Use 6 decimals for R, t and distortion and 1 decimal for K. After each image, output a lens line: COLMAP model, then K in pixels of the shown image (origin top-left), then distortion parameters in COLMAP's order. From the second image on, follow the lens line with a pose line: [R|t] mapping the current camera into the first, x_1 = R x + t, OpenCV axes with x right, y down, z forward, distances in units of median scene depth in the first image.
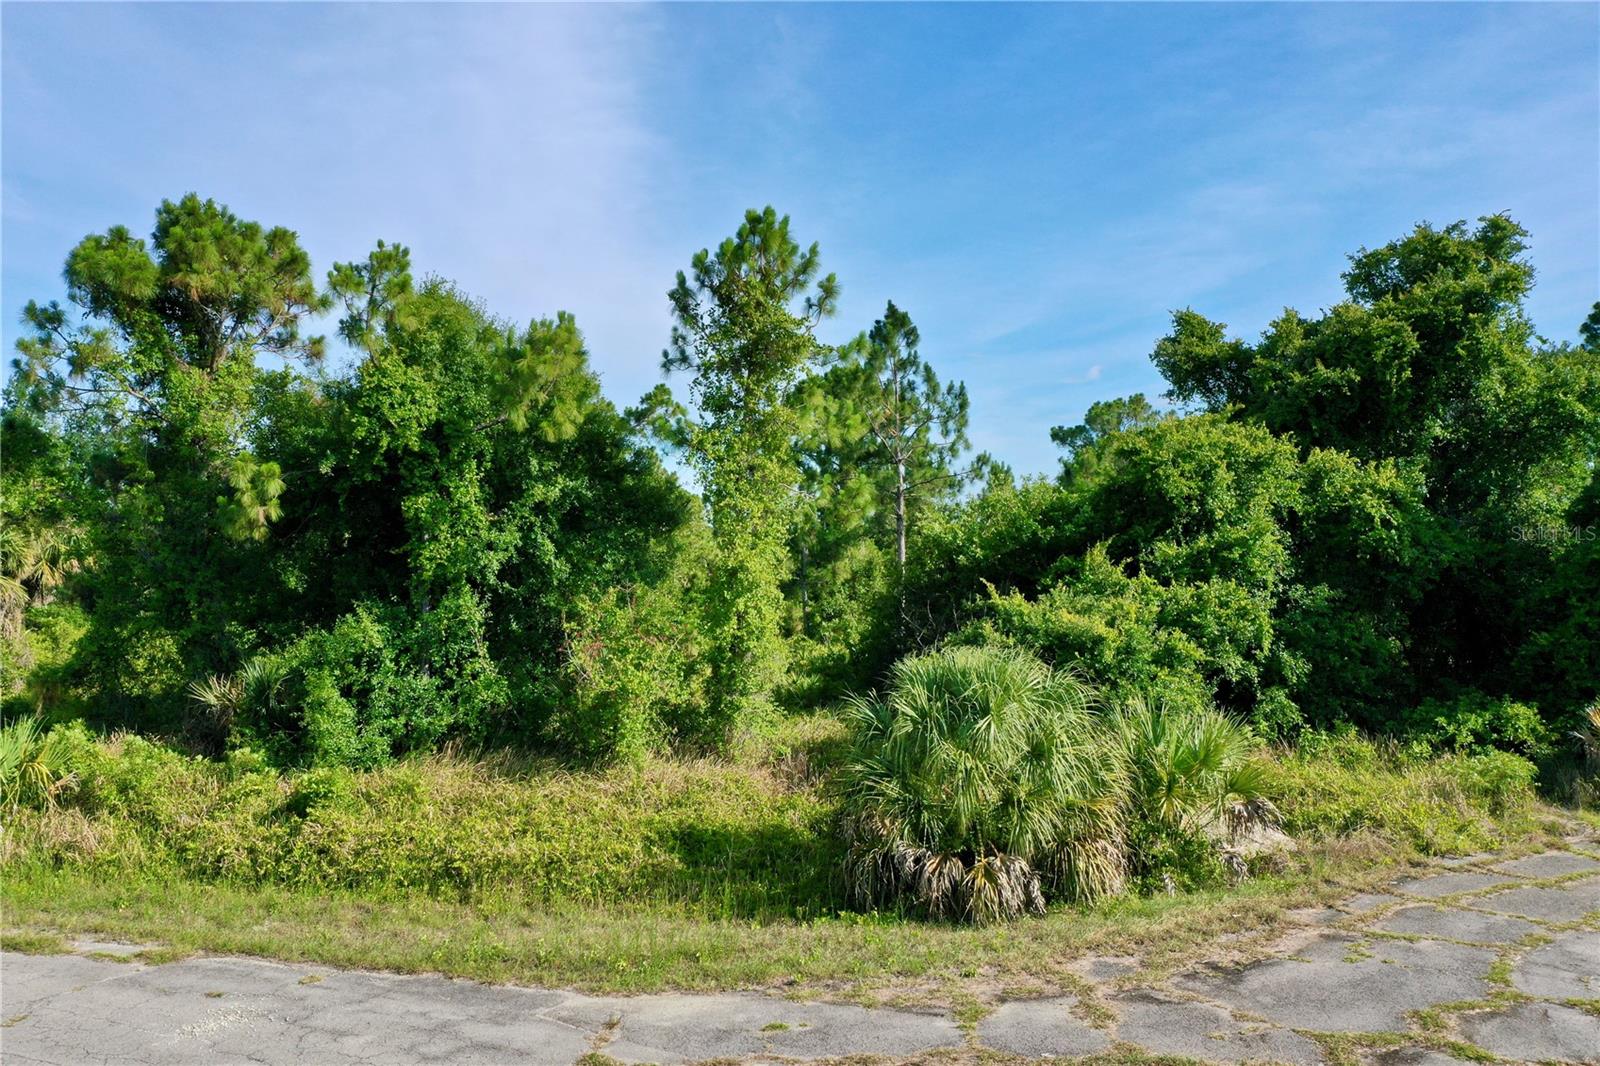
lens RADIAL K [[1261.3, 0, 800.4], [0, 1261.3, 527.1], [0, 0, 1]] dist [-0.000154, -0.004726]
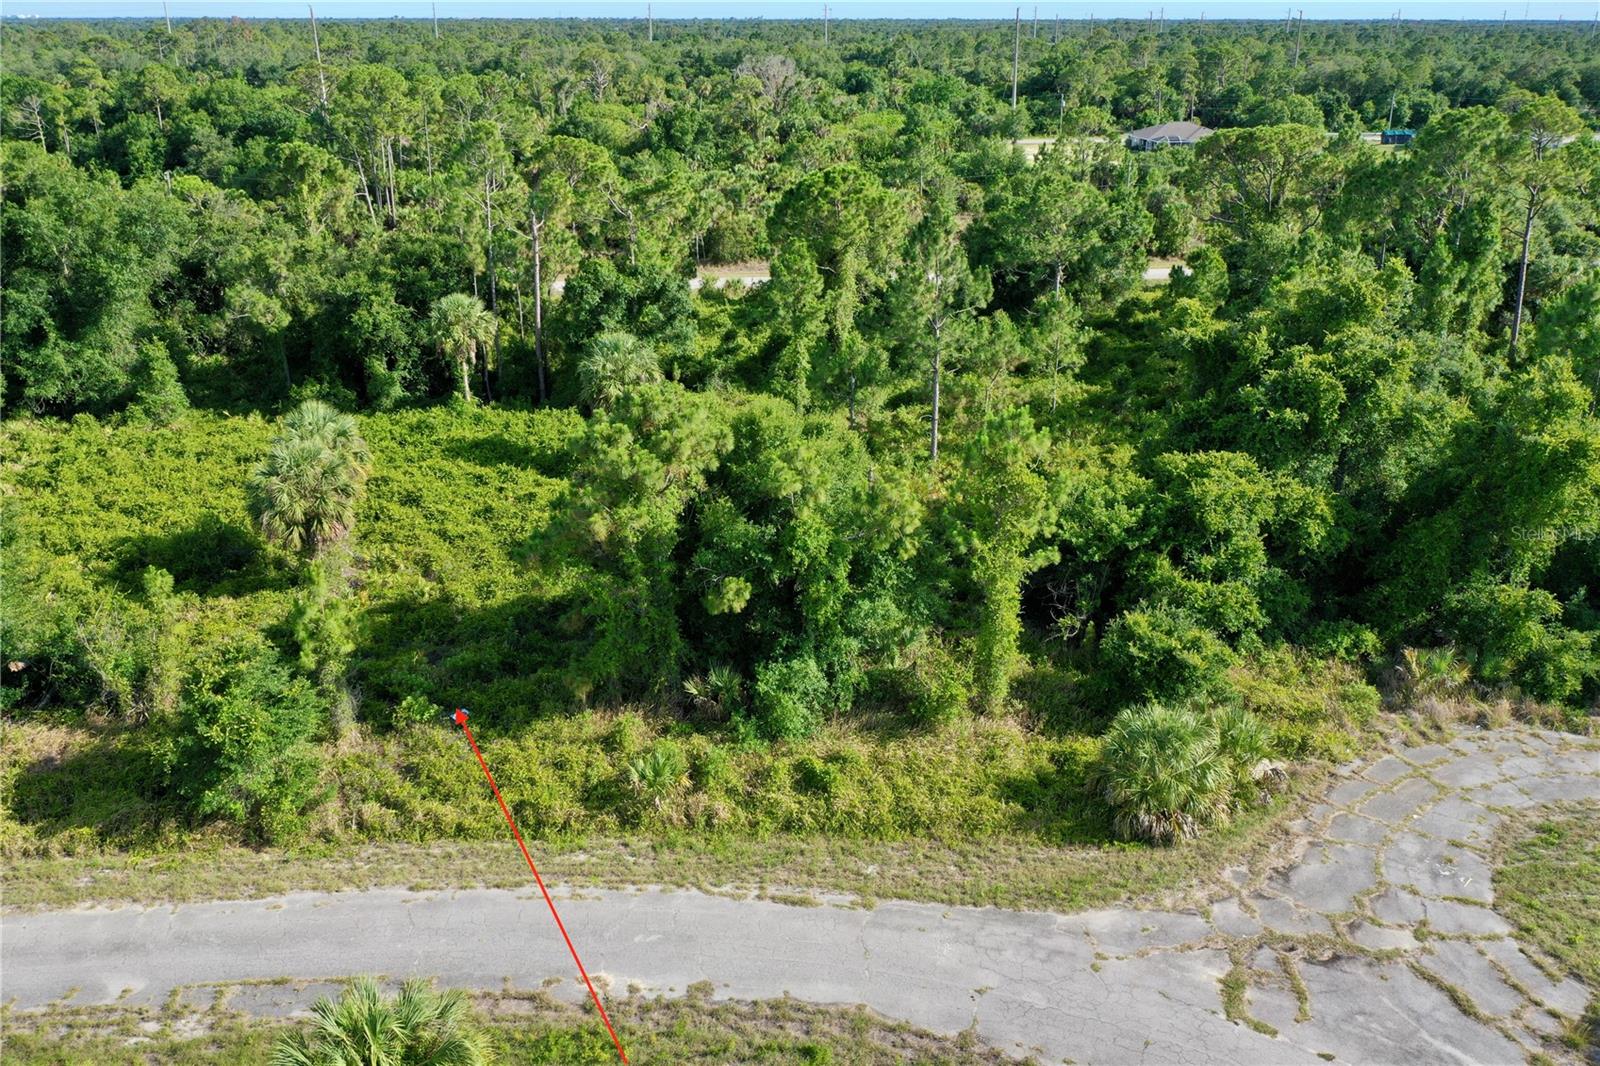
lens RADIAL K [[1296.2, 0, 801.4], [0, 1296.2, 527.9], [0, 0, 1]] dist [-0.005987, -0.001572]
pose [[0.983384, -0.055592, 0.172816, -0.691243], [-0.016614, 0.920402, 0.390619, -0.868502], [-0.180776, -0.387000, 0.904185, -0.629458]]
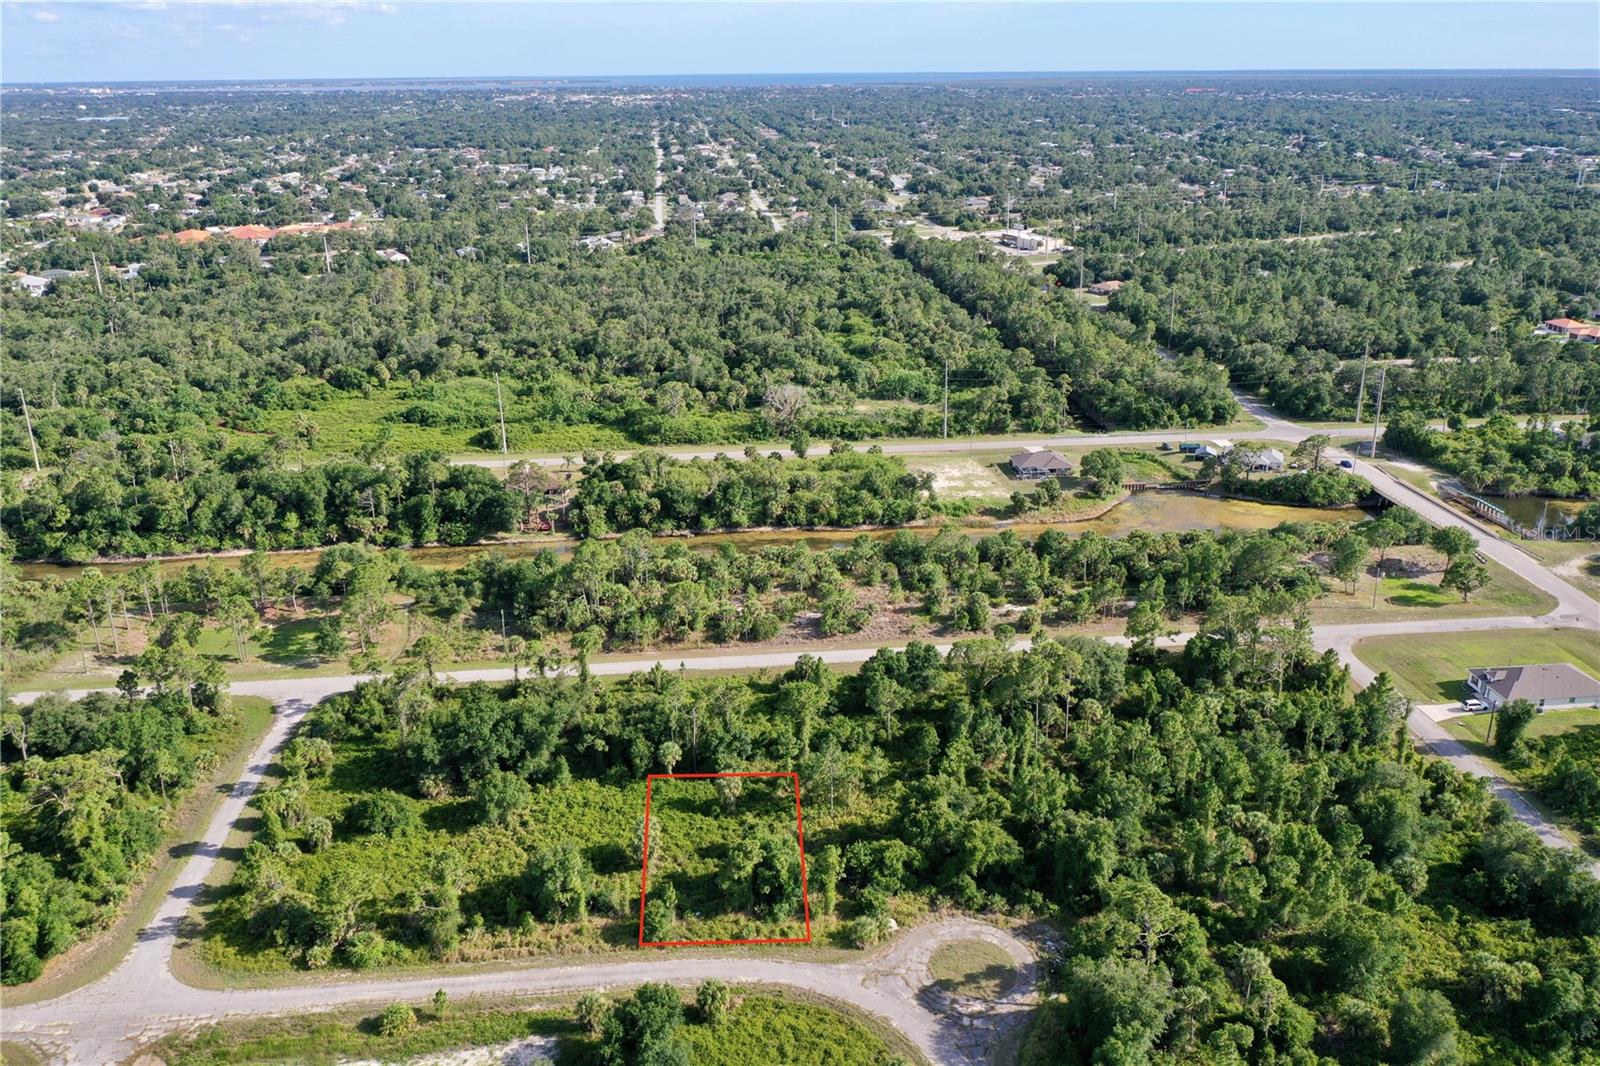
lens RADIAL K [[1262.0, 0, 801.5], [0, 1262.0, 527.9], [0, 0, 1]] dist [-0.005445, -0.002806]
pose [[0.986448, -0.055623, 0.154355, -1.350729], [-0.004989, 0.930177, 0.367078, -5.108834], [-0.163996, -0.362873, 0.917294, -5.476078]]
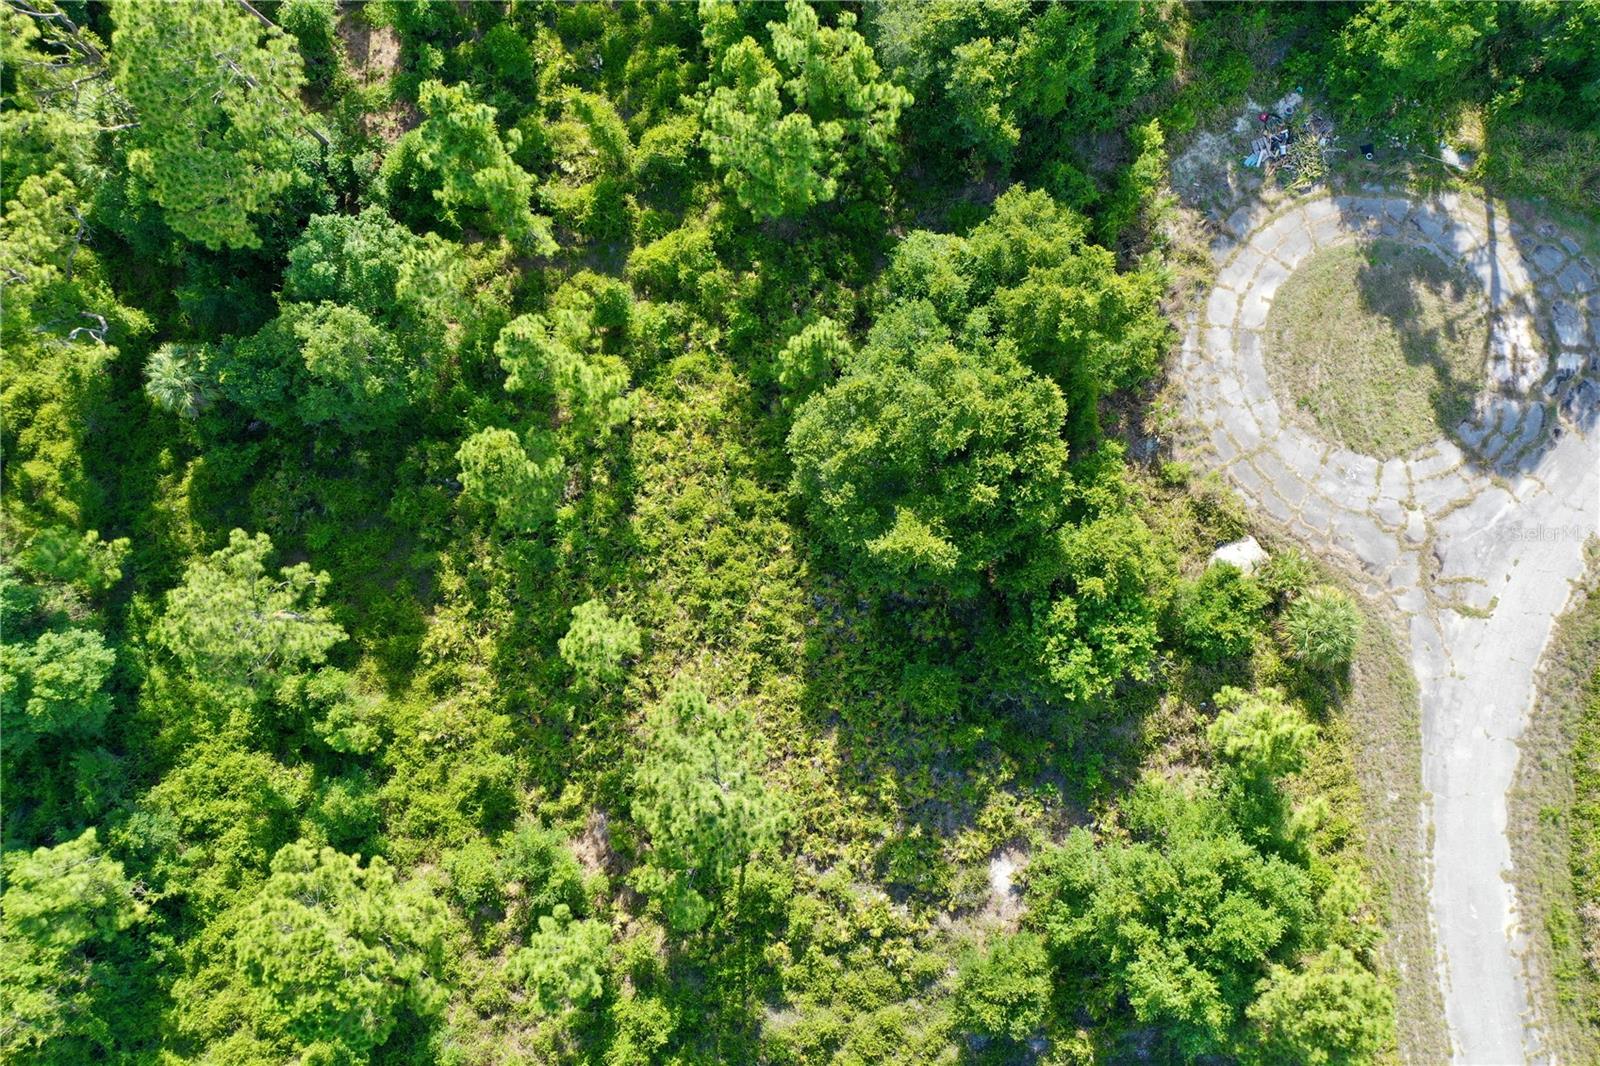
lens RADIAL K [[1262.0, 0, 801.5], [0, 1262.0, 527.9], [0, 0, 1]] dist [-0.005445, -0.002806]
pose [[-0.281718, -0.953993, 0.102631, 0.377483], [-0.000388, 0.107077, 0.994251, -2.817035], [-0.959497, 0.280058, -0.030535, 2.025460]]
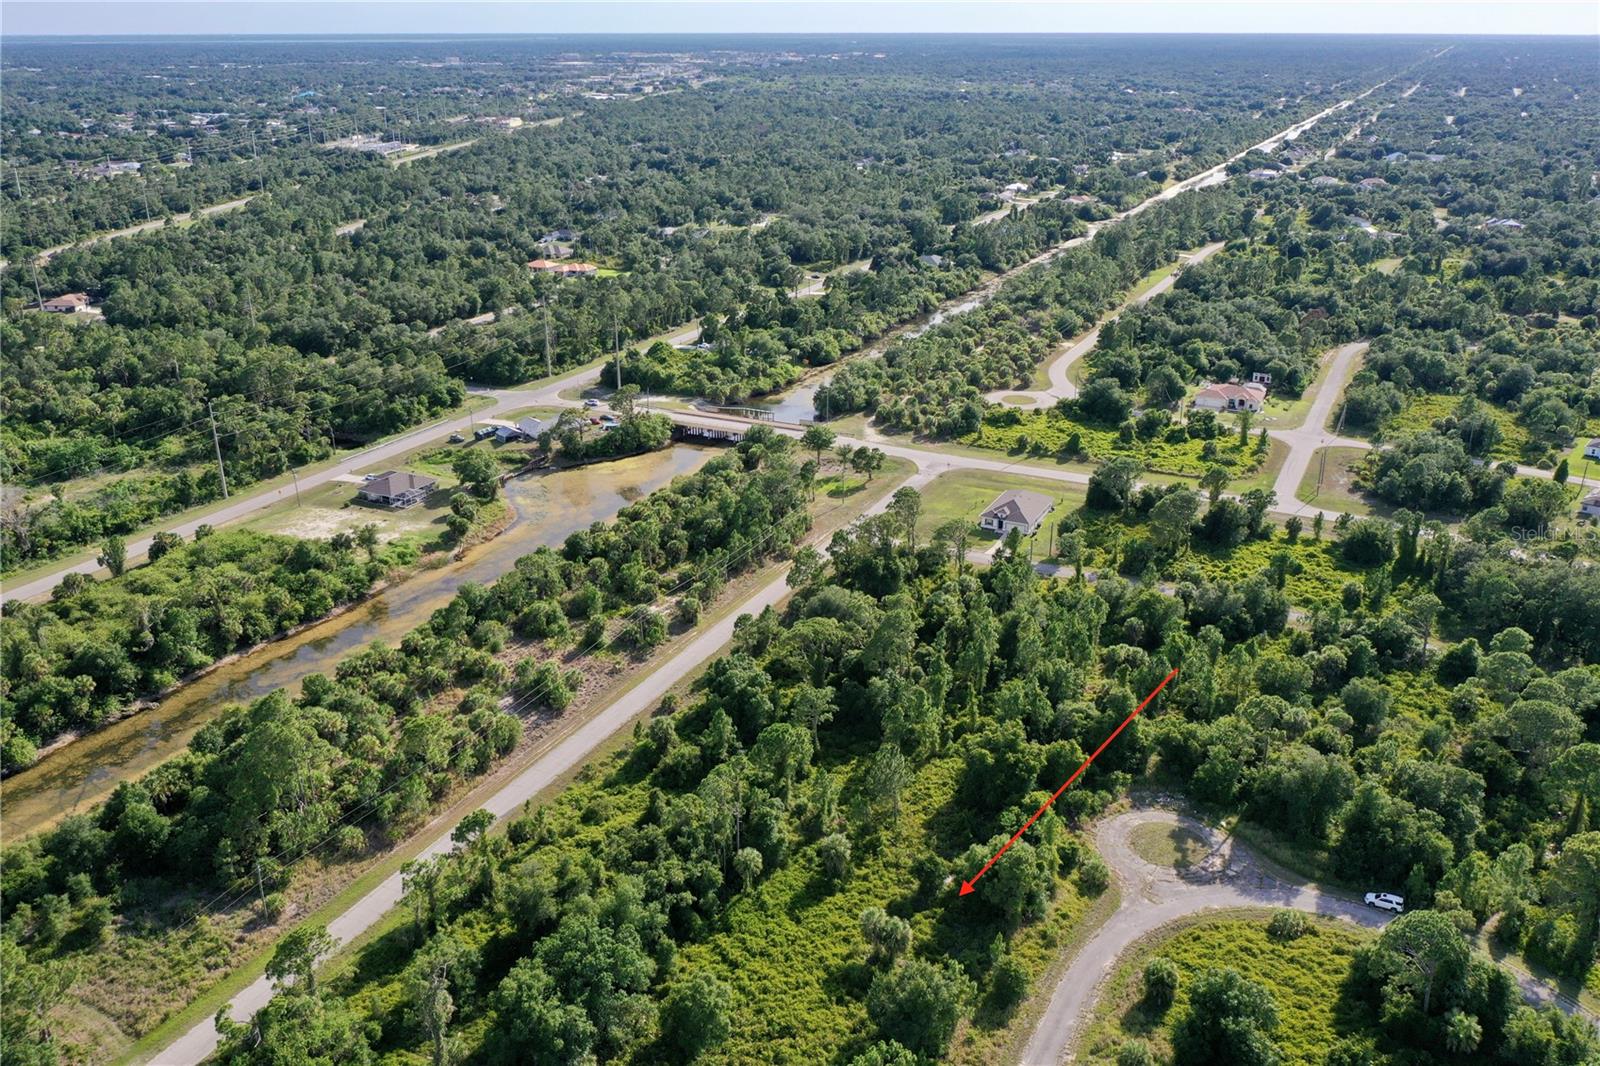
lens RADIAL K [[1312.1, 0, 800.0], [0, 1312.1, 533.0], [0, 0, 1]] dist [-0.002413, -0.002870]
pose [[0.386133, -0.324807, 0.863366, -7.336554], [-0.027853, 0.931424, 0.362868, -4.973699], [-0.922022, -0.164162, 0.350607, -0.036863]]
